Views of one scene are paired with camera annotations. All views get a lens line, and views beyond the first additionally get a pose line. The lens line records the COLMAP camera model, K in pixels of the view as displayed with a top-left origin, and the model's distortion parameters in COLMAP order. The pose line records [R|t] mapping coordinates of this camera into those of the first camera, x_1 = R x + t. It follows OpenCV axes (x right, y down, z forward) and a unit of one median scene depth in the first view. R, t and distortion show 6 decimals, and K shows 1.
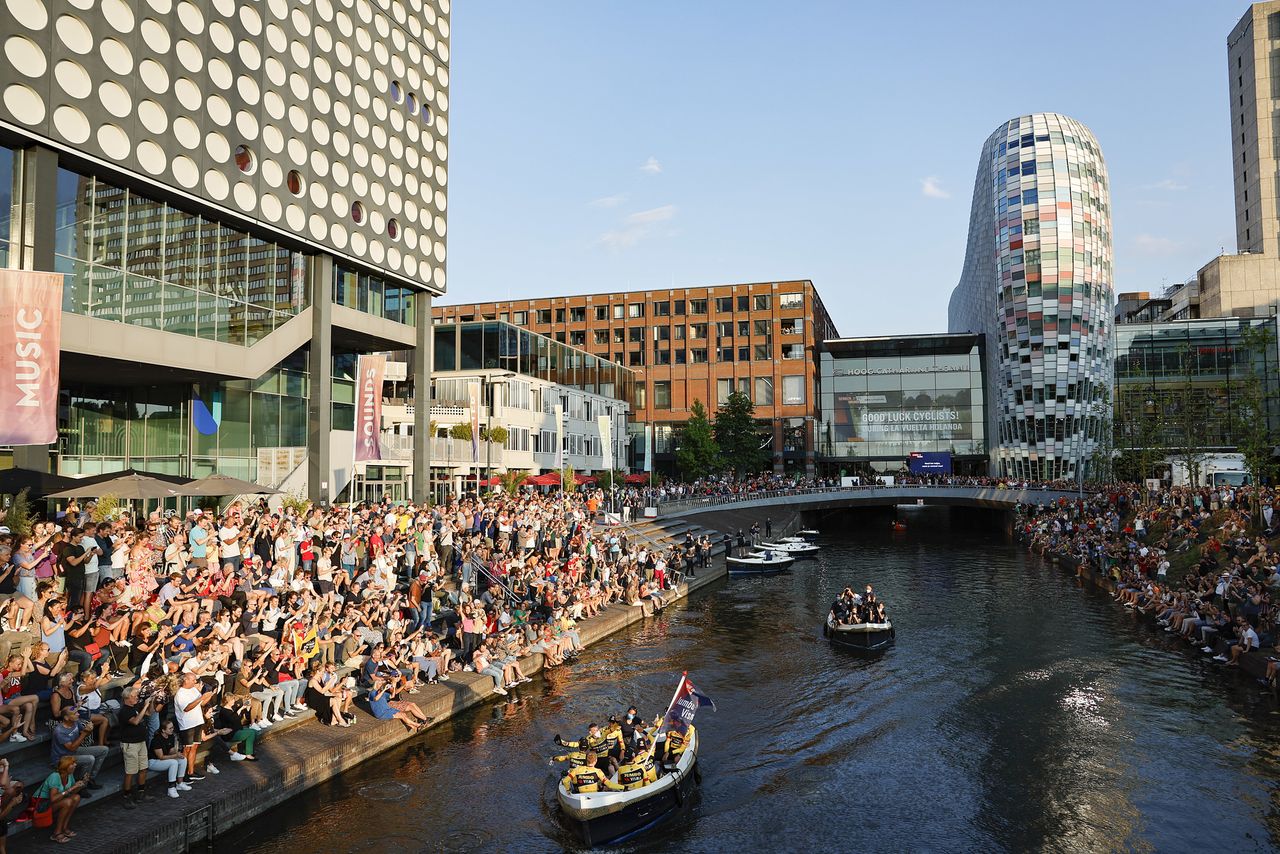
lens RADIAL K [[885.8, 0, 640.1], [0, 885.8, 427.5], [0, 0, 1]] dist [-0.004065, -0.001330]
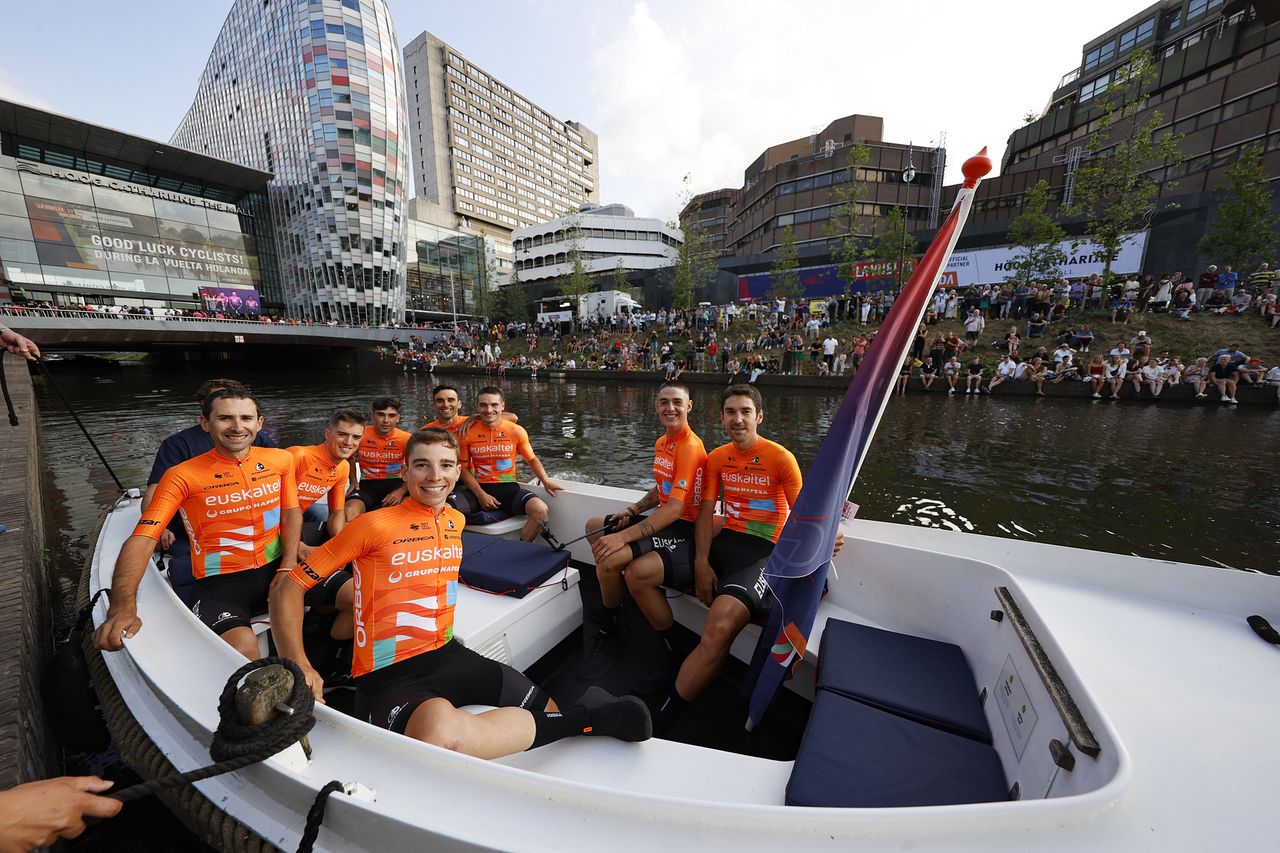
lens RADIAL K [[414.8, 0, 627.7], [0, 414.8, 429.2], [0, 0, 1]] dist [-0.002265, -0.000132]
pose [[0.314287, -0.146256, 0.937994, 0.029879], [-0.068347, 0.982011, 0.176020, 0.076142], [-0.946864, -0.119430, 0.298638, 0.502576]]
